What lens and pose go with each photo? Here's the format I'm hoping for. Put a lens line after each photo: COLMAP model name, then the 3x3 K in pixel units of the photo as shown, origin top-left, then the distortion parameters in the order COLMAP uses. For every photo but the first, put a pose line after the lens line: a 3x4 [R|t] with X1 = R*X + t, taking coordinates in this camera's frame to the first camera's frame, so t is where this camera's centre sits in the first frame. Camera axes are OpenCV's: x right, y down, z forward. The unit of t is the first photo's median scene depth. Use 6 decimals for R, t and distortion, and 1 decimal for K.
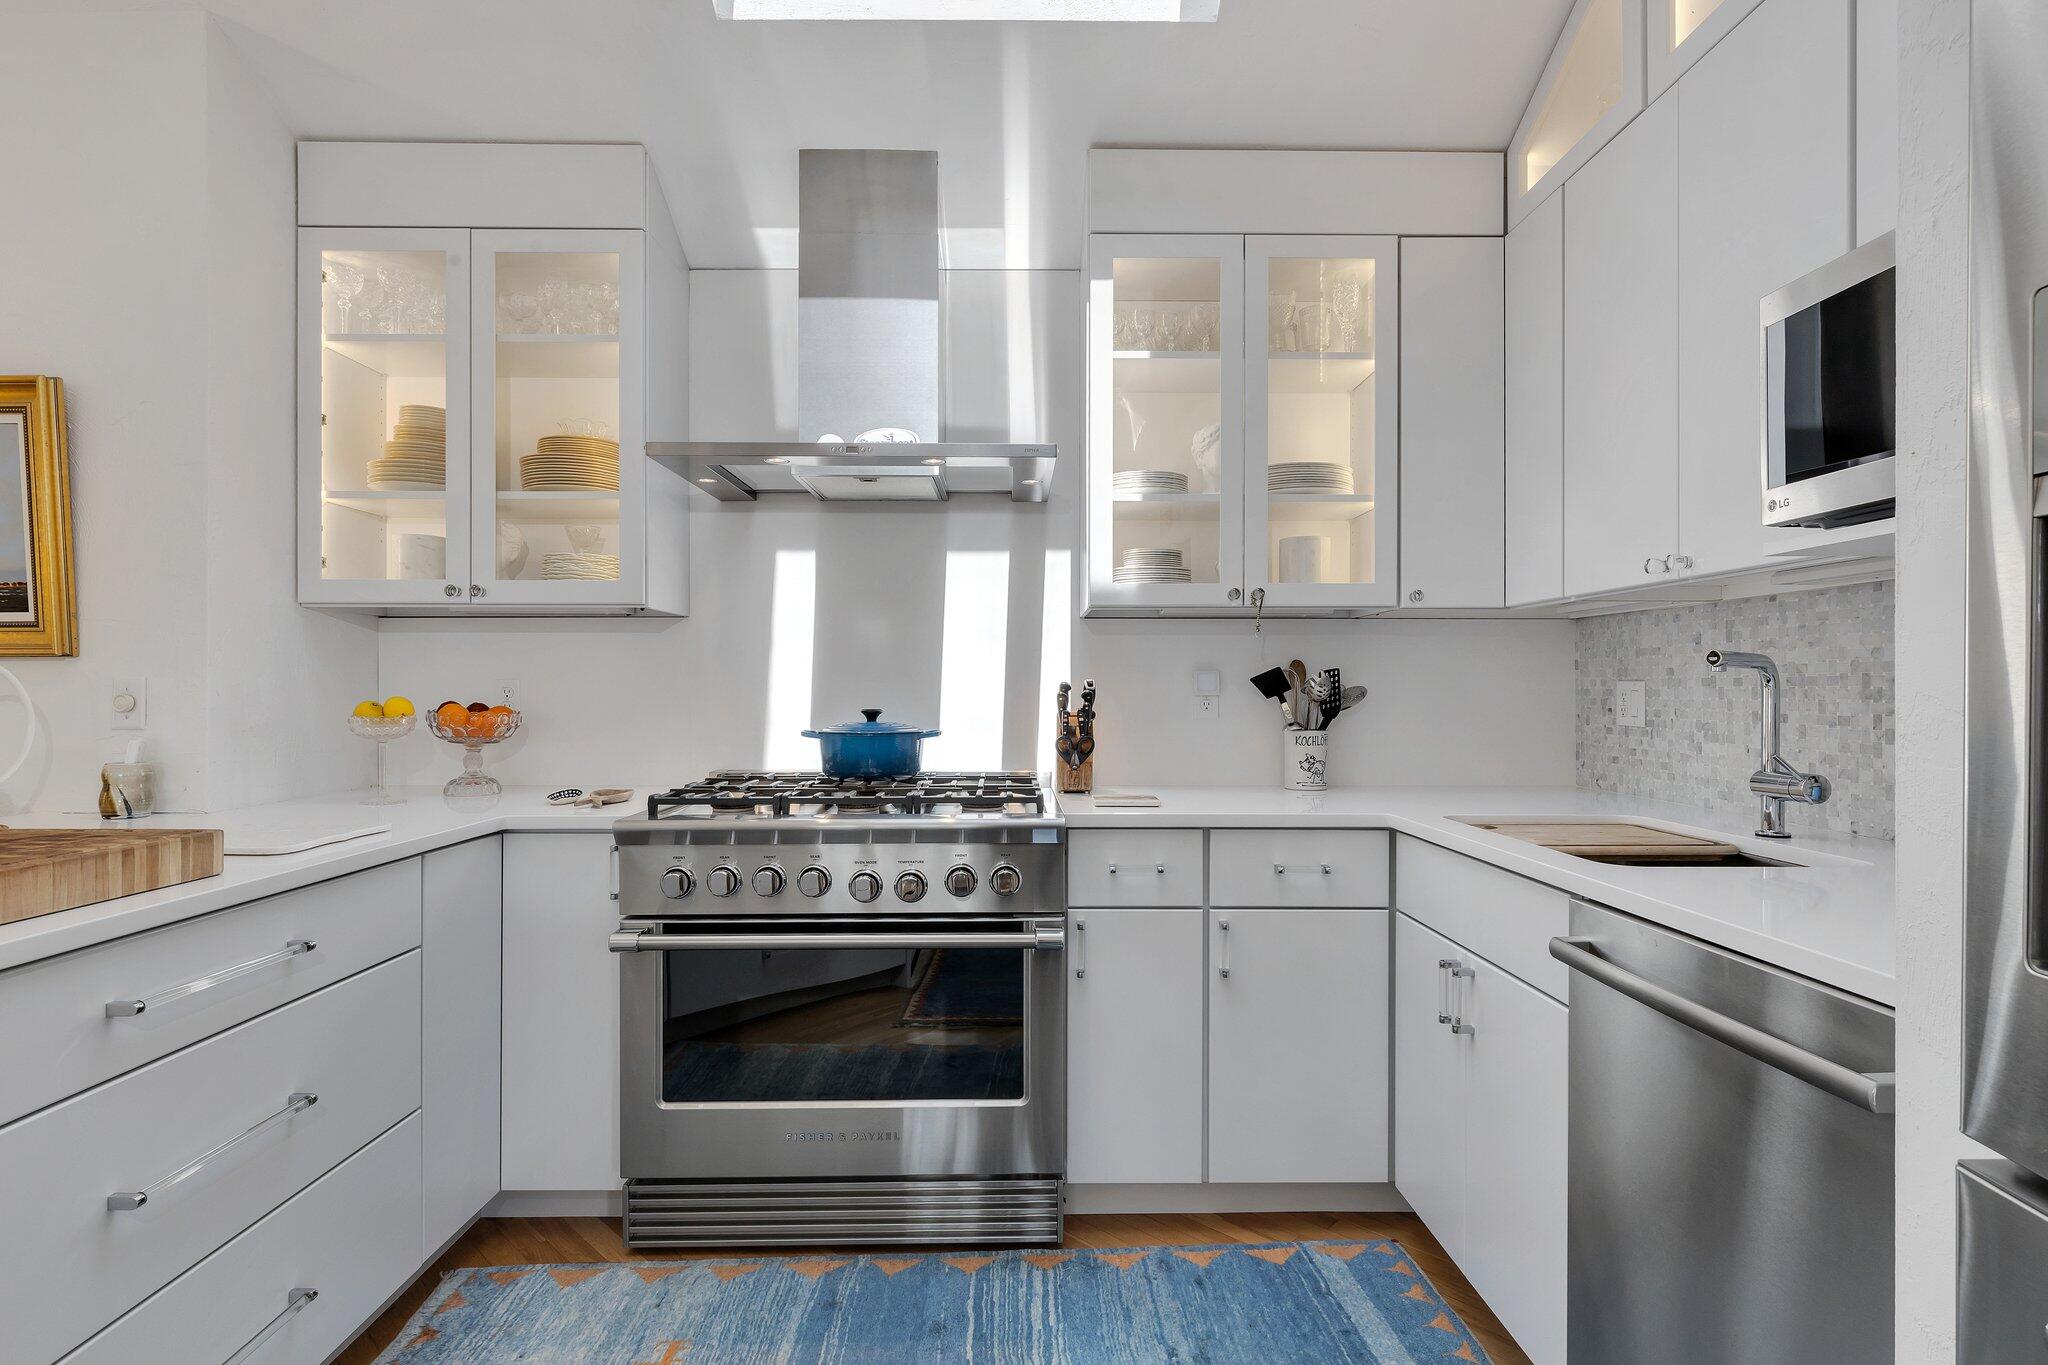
lens RADIAL K [[1068.5, 0, 1009.8], [0, 1068.5, 688.1], [0, 0, 1]] dist [0.005382, -0.003127]
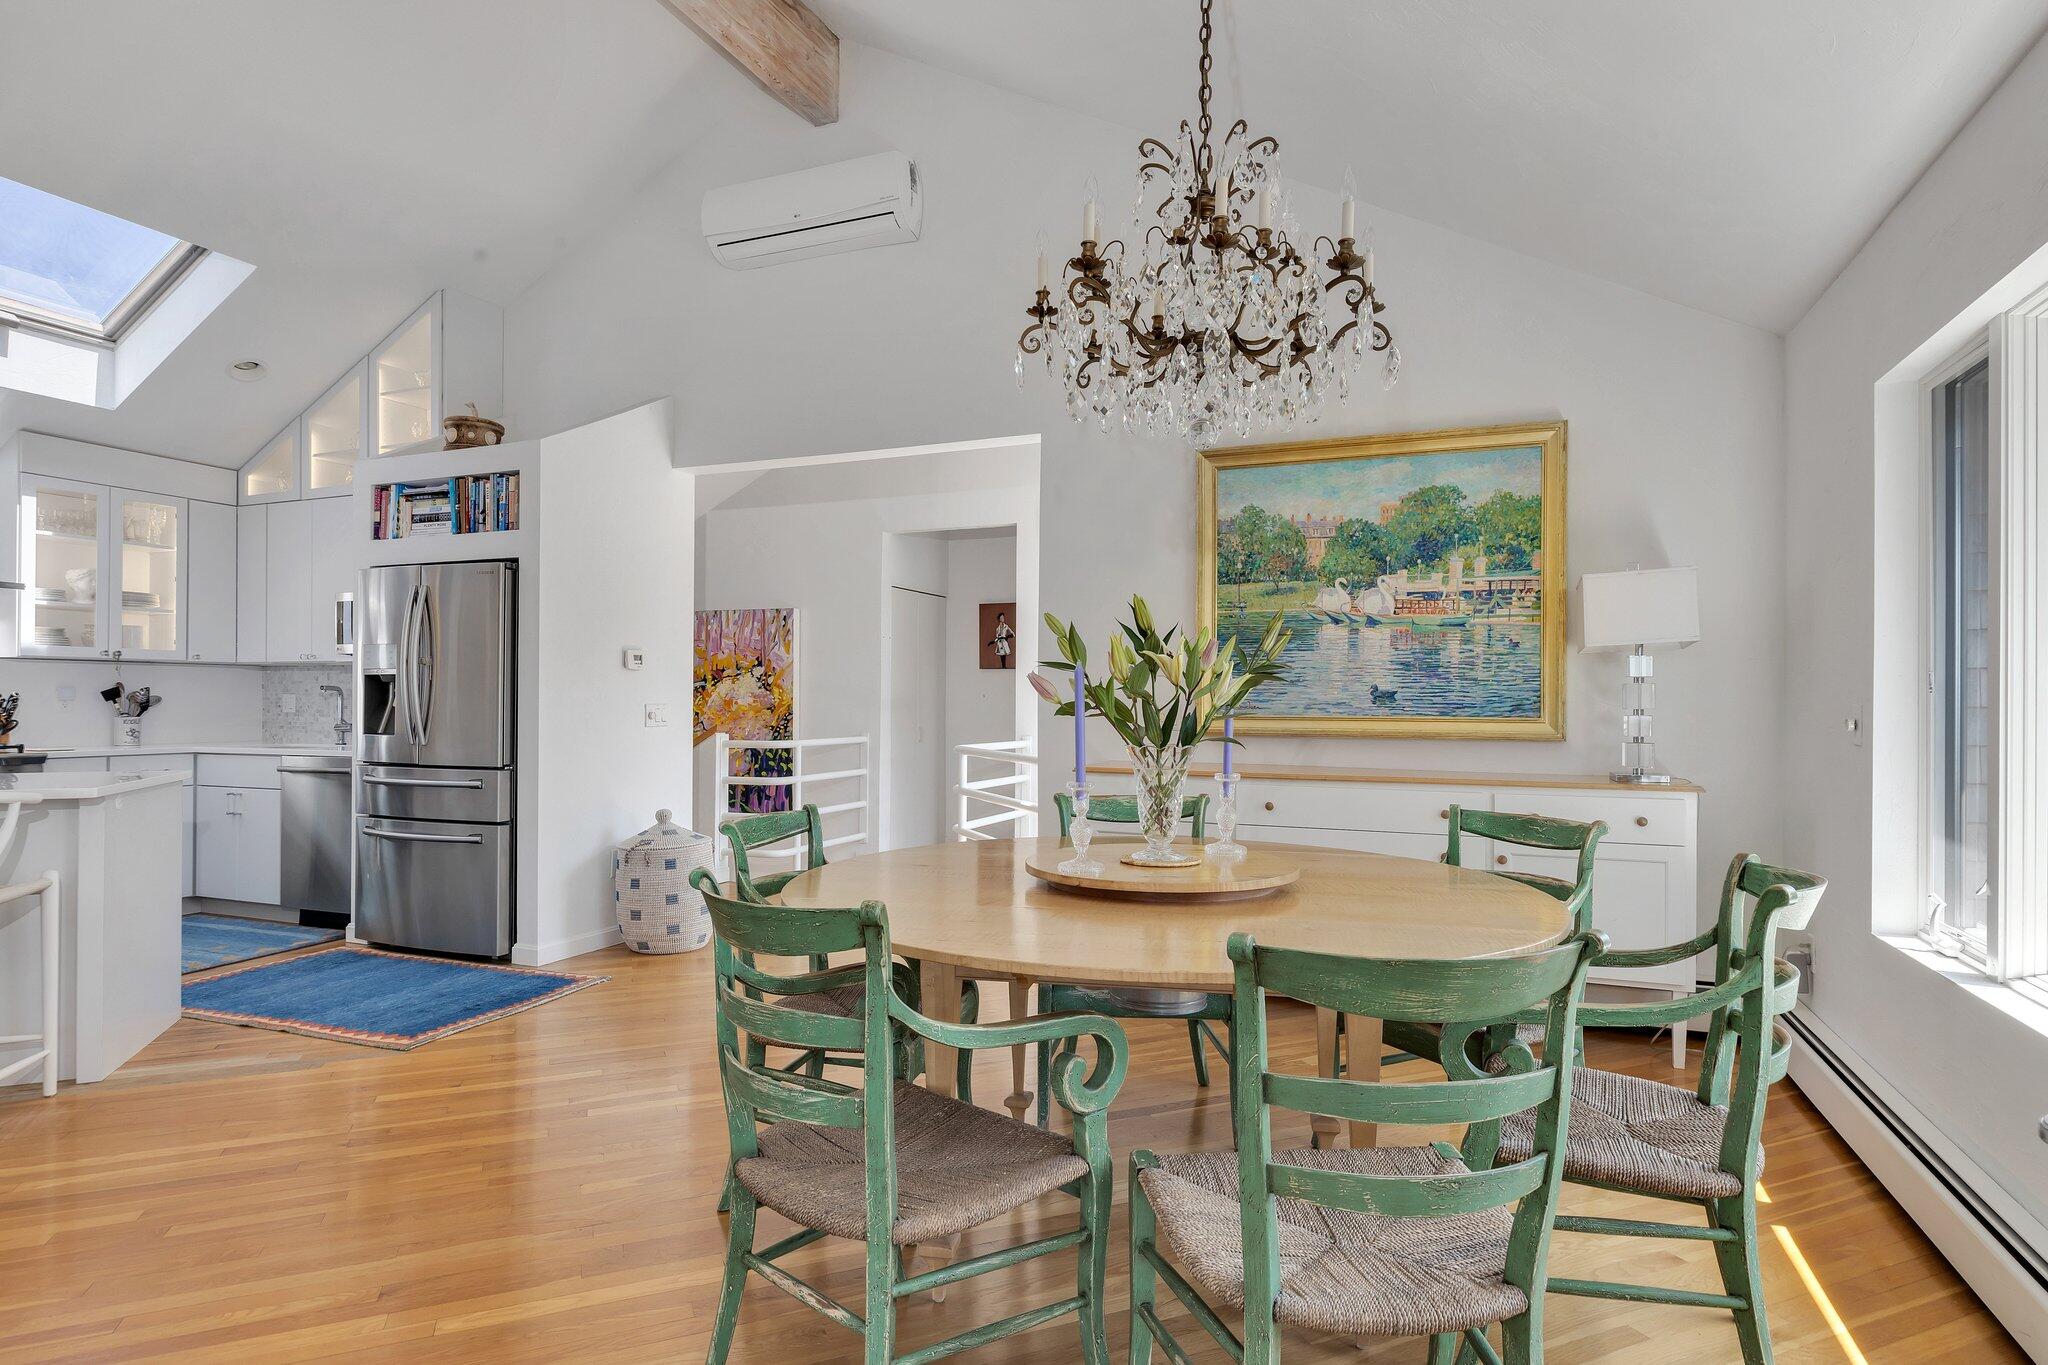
lens RADIAL K [[1068.5, 0, 991.6], [0, 1068.5, 686.7], [0, 0, 1]] dist [0.005382, -0.003127]
pose [[0.417573, 0.010452, 0.908583, -0.975423], [-0.000759, 0.999937, -0.011155, 0.003252], [-0.908643, 0.003968, 0.417555, -1.484695]]
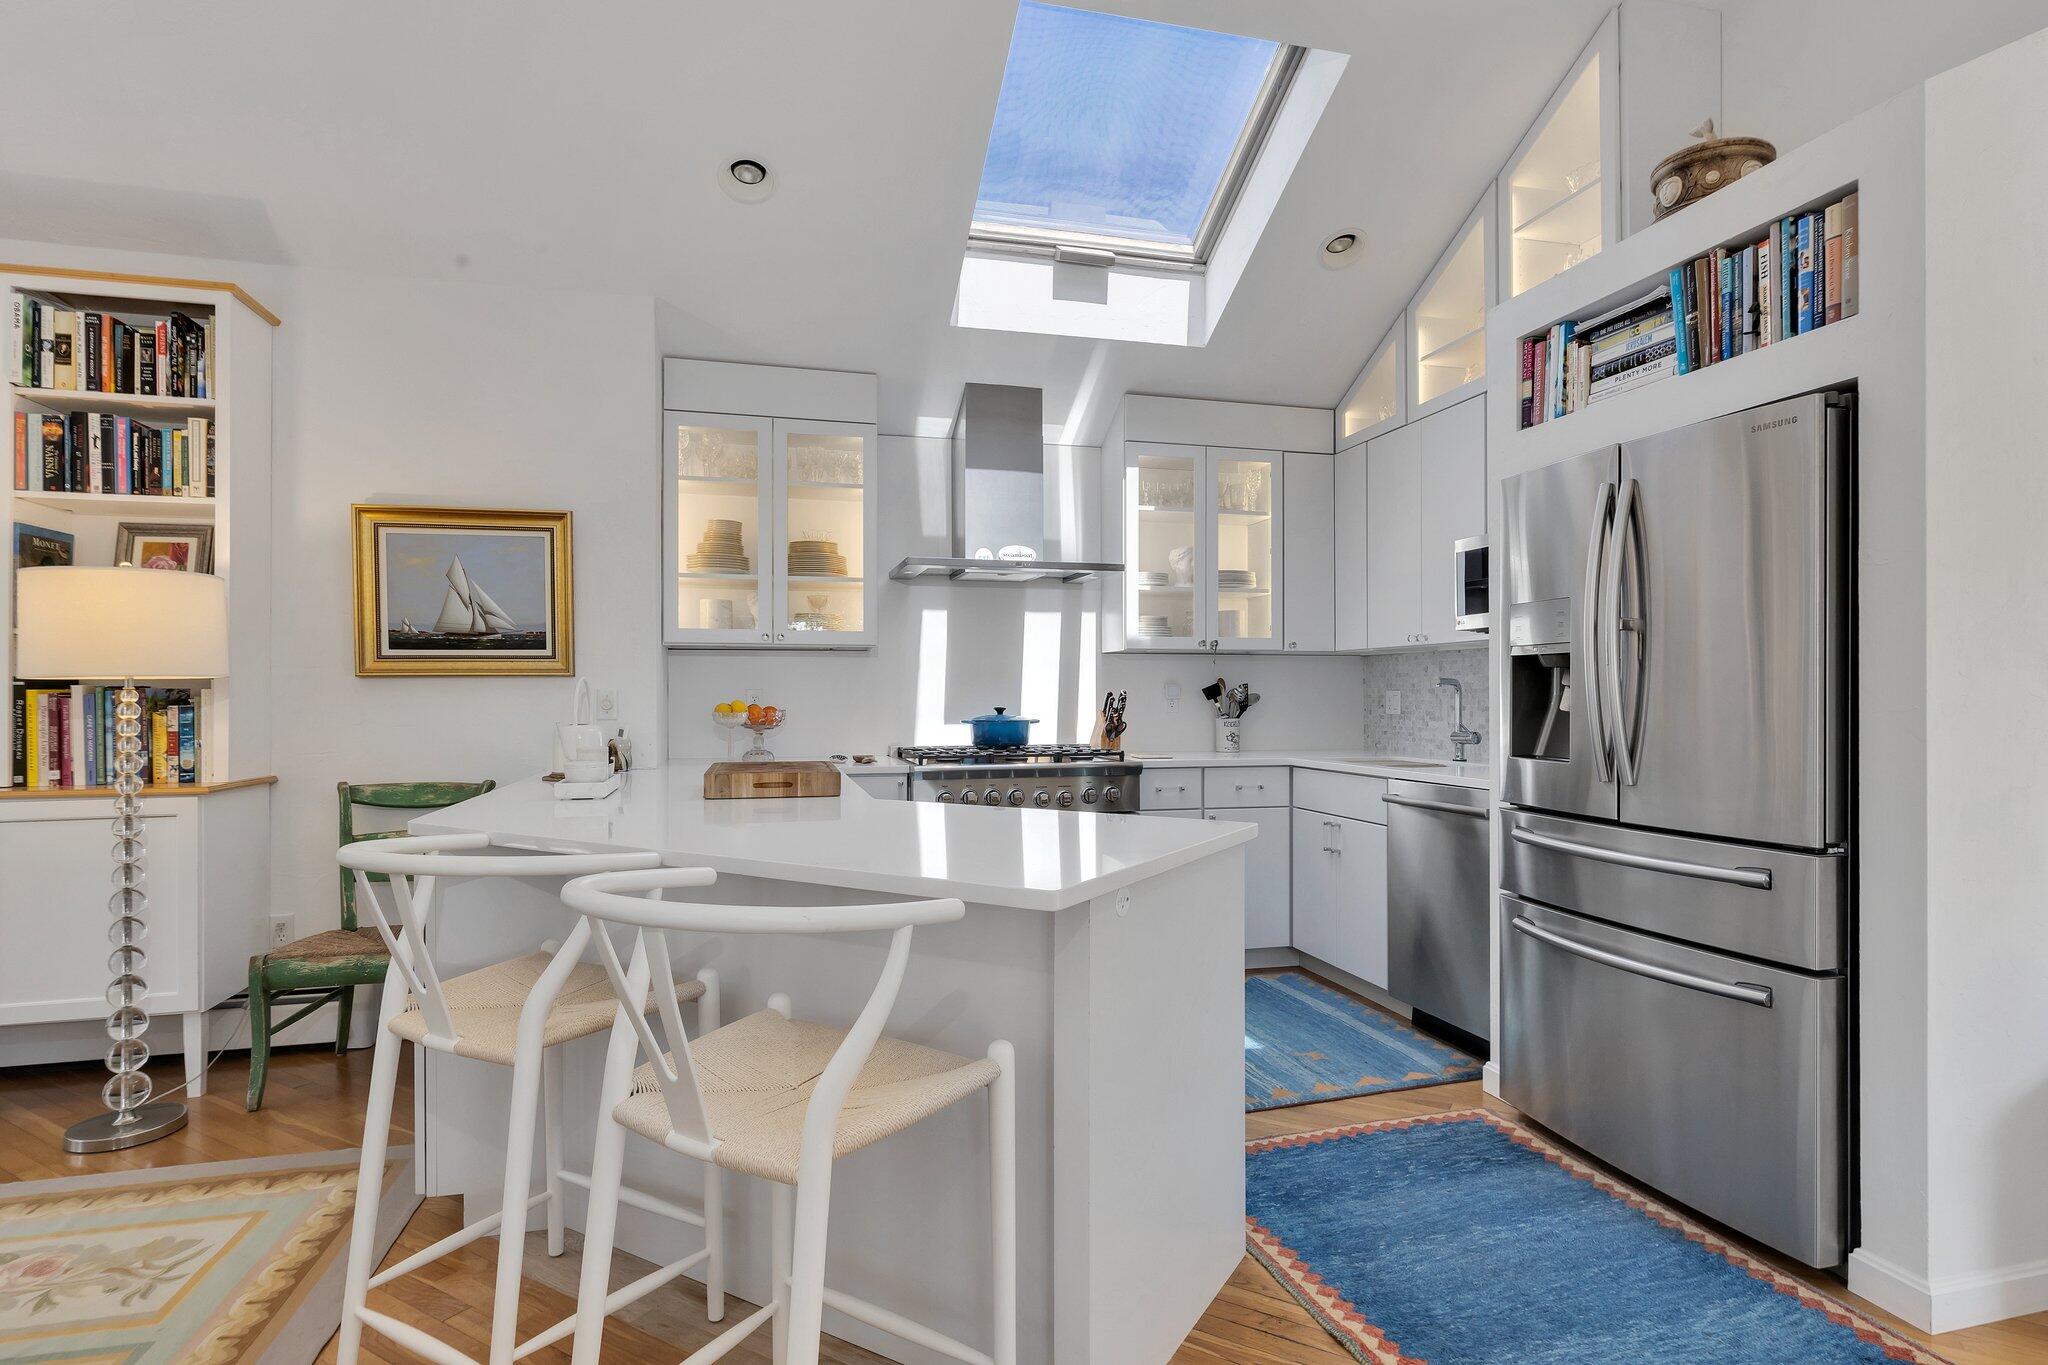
lens RADIAL K [[1068.5, 0, 1046.3], [0, 1068.5, 691.7], [0, 0, 1]] dist [0.005382, -0.003127]
pose [[0.968393, -0.000616, 0.249431, -0.488330], [0.001537, 0.999993, -0.003495, 0.001279], [-0.249427, 0.003768, 0.968386, -0.680841]]
